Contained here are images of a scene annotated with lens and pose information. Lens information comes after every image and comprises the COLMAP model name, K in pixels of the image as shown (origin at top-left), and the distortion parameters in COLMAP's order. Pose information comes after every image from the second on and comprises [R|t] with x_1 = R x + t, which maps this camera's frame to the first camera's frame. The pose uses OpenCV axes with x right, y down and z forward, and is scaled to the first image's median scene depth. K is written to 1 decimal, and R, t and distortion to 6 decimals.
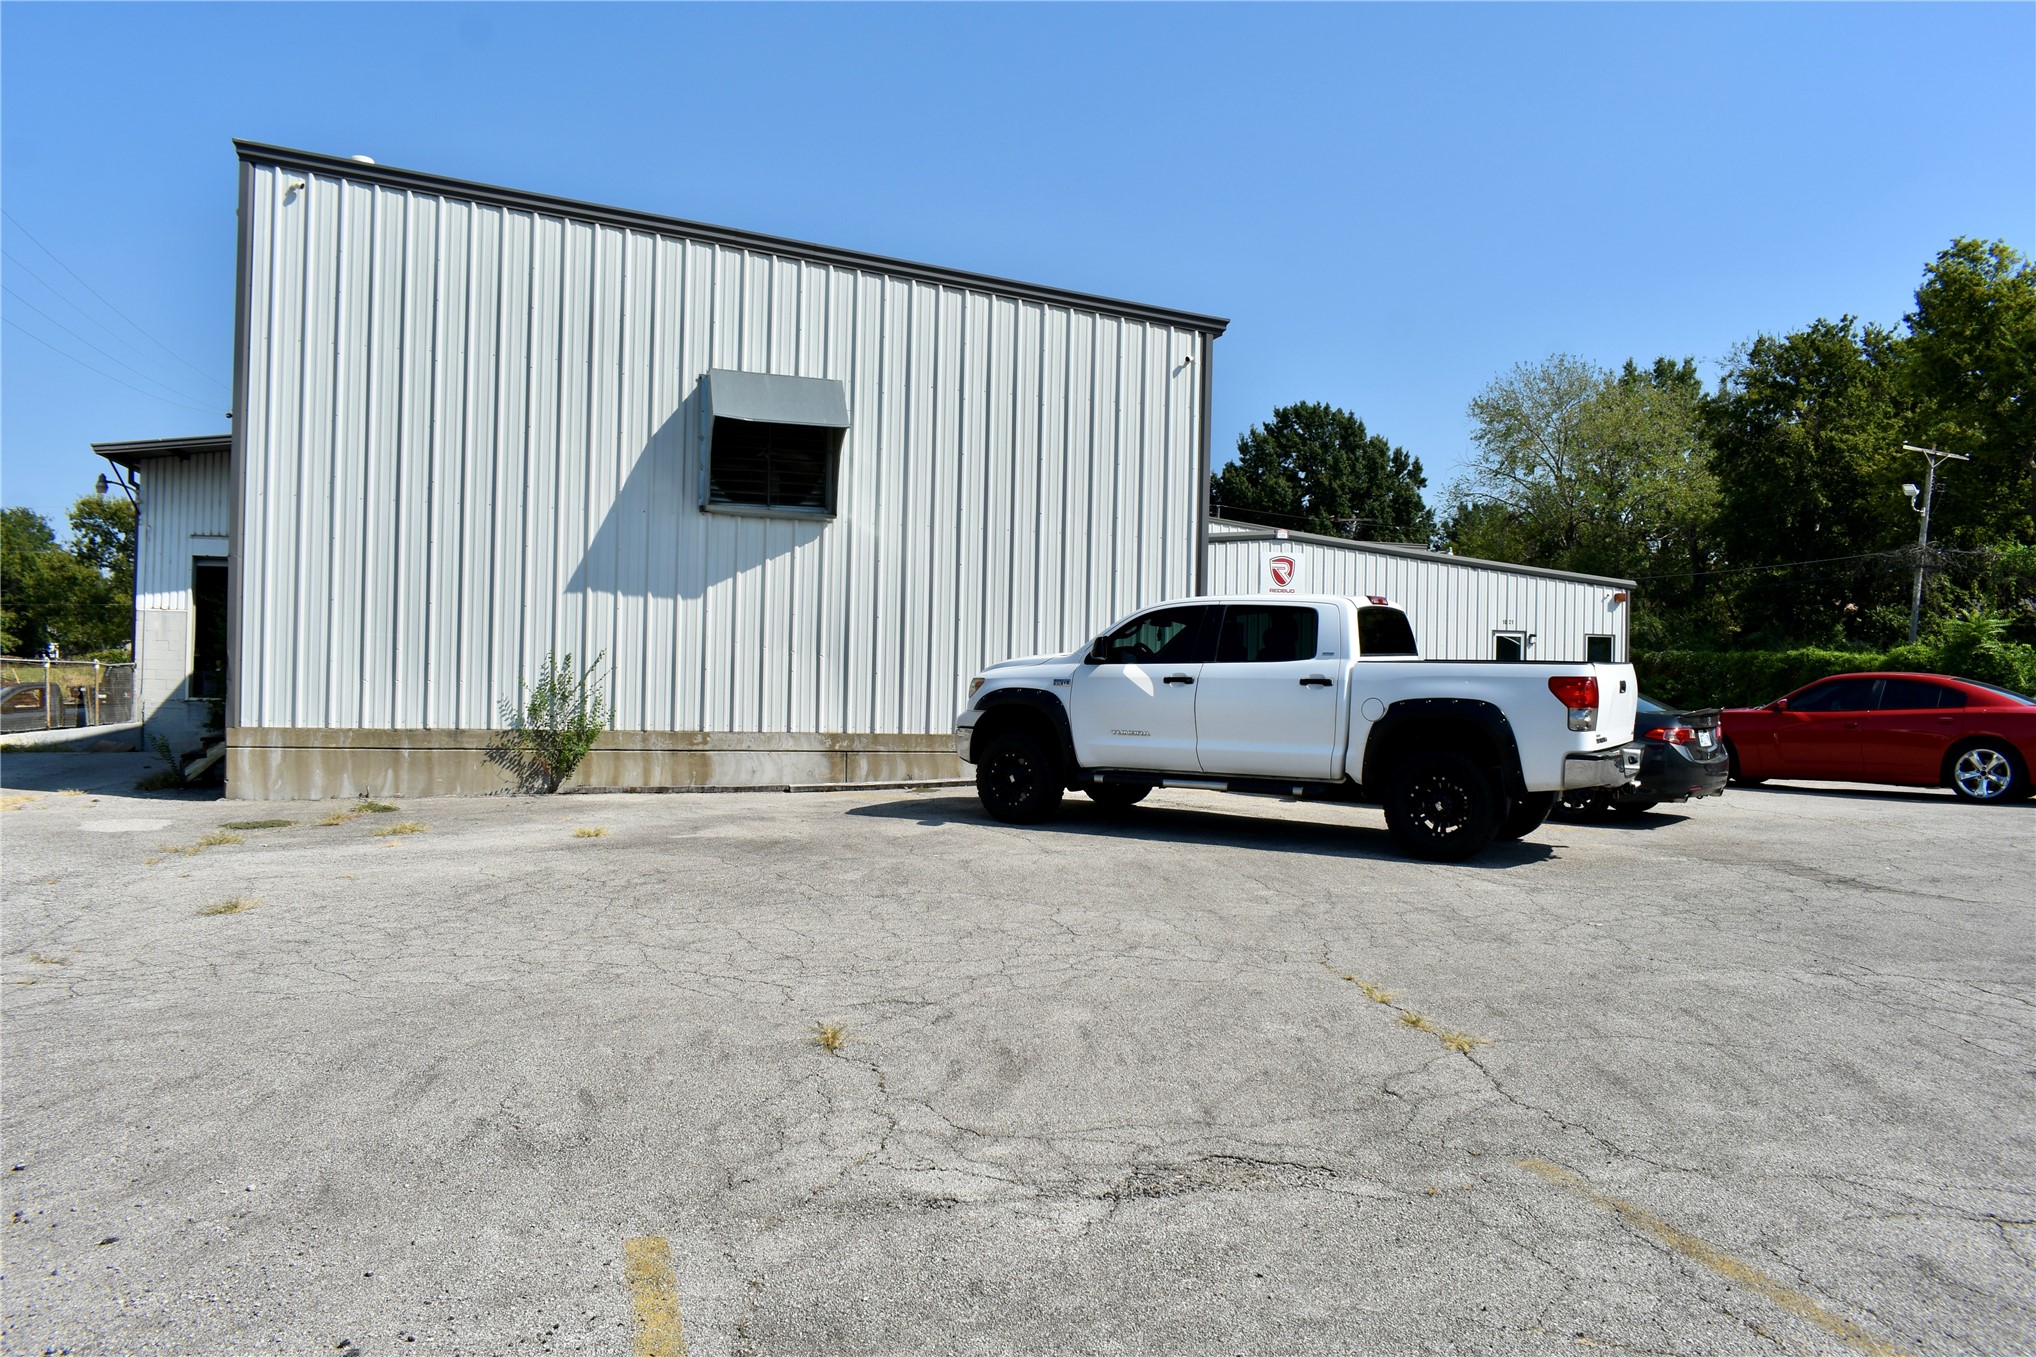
lens RADIAL K [[1565.6, 0, 1016.8], [0, 1565.6, 673.2], [0, 0, 1]] dist [-0.022163, 0.015460]
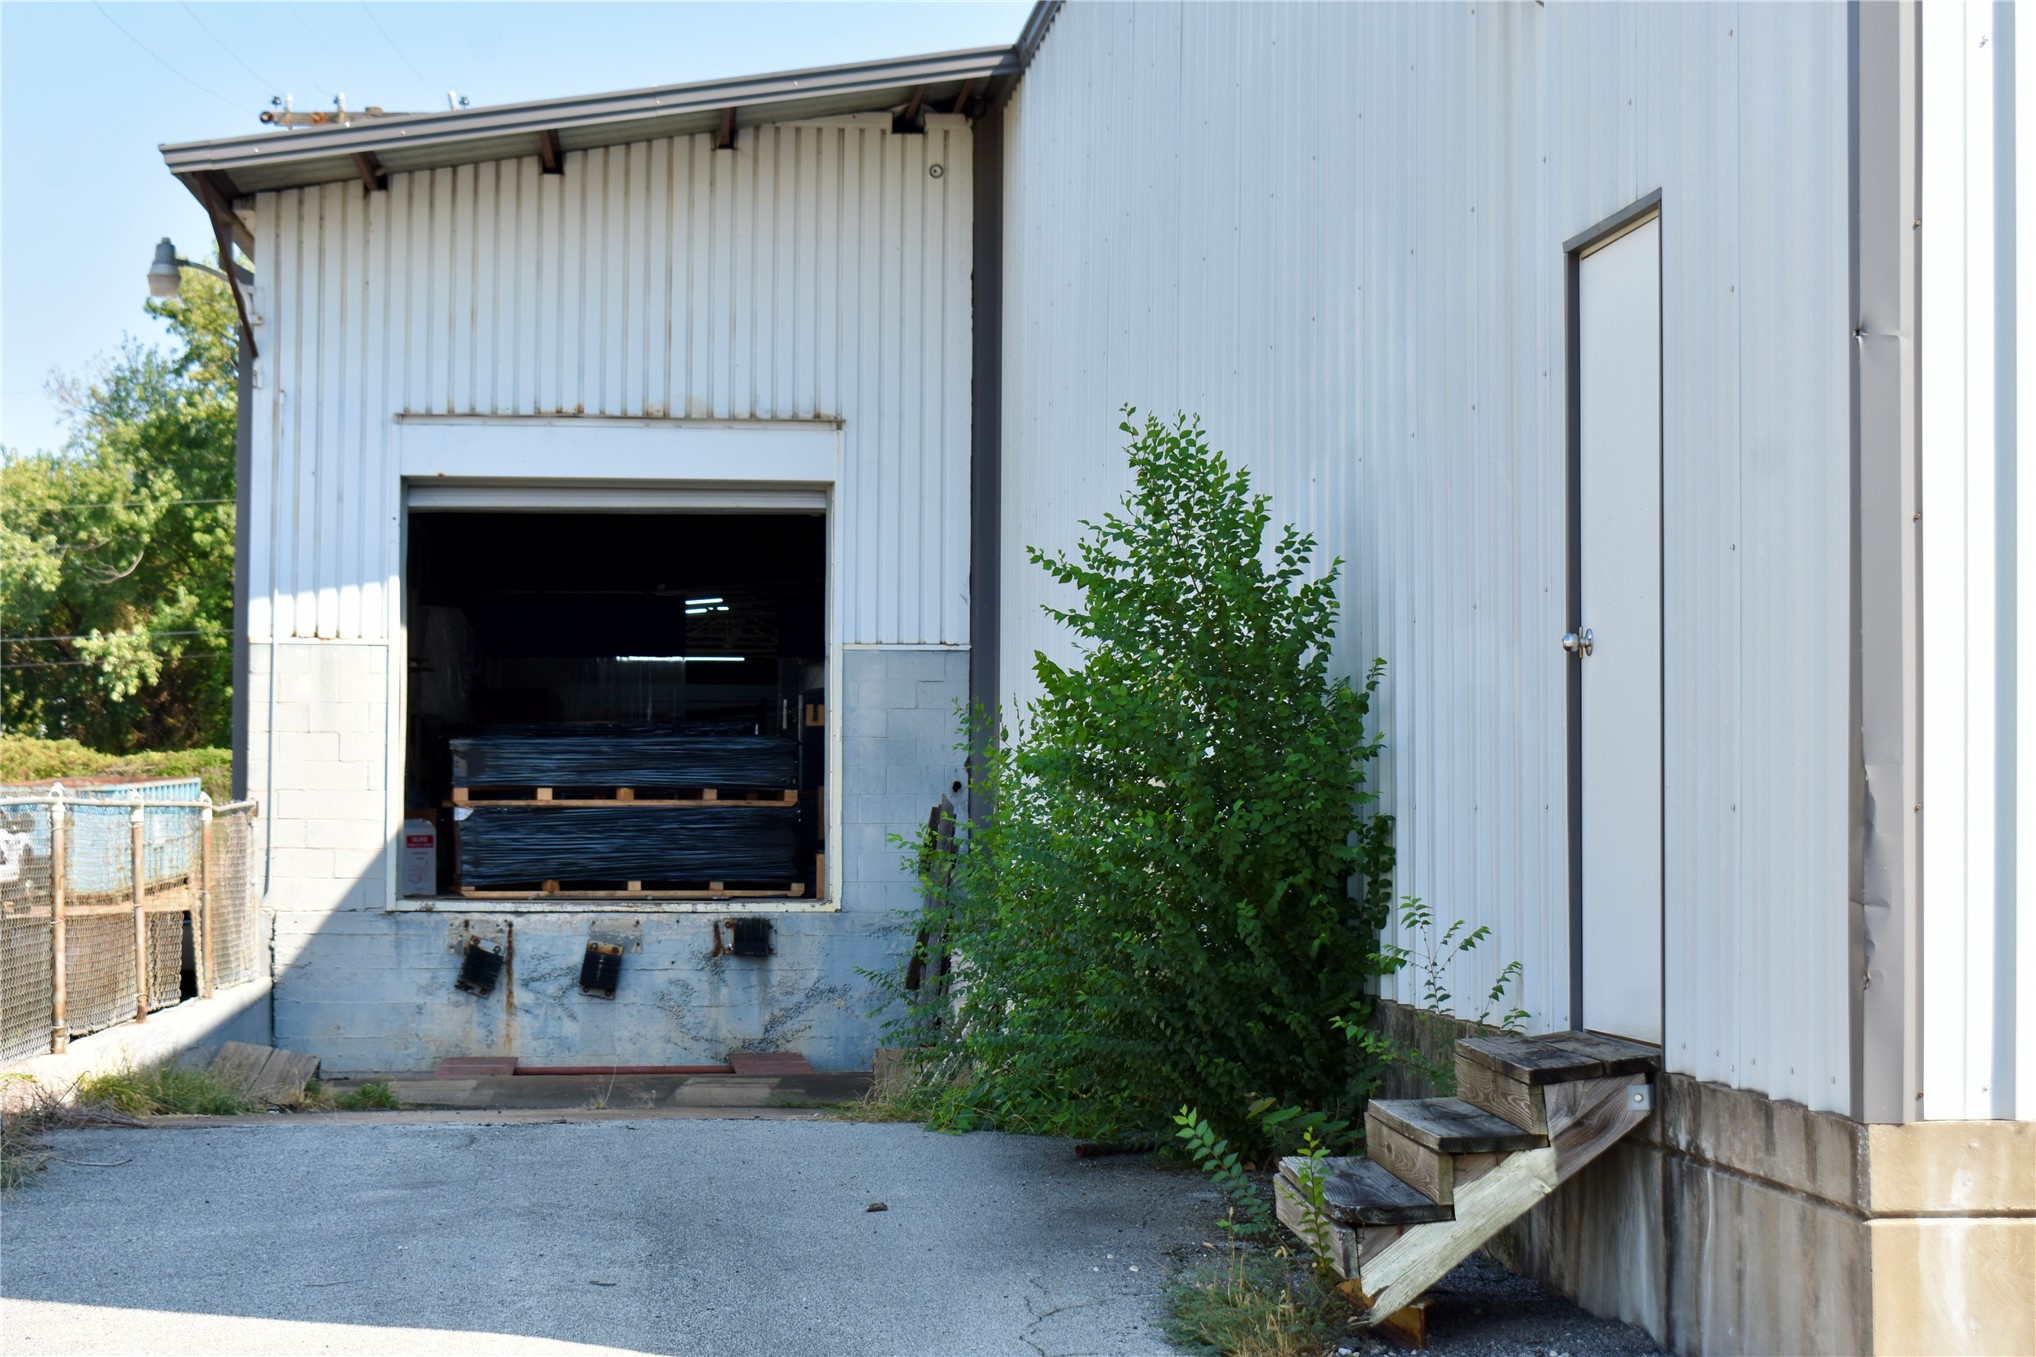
lens RADIAL K [[3892.8, 0, 1018.0], [0, 3892.8, 678.5], [0, 0, 1]] dist [-0.040467, 0.042541]
pose [[0.981236, -0.021400, -0.191617, -0.478781], [0.016251, 0.999465, -0.028400, -0.012438], [0.192123, 0.024753, 0.981059, 0.414762]]
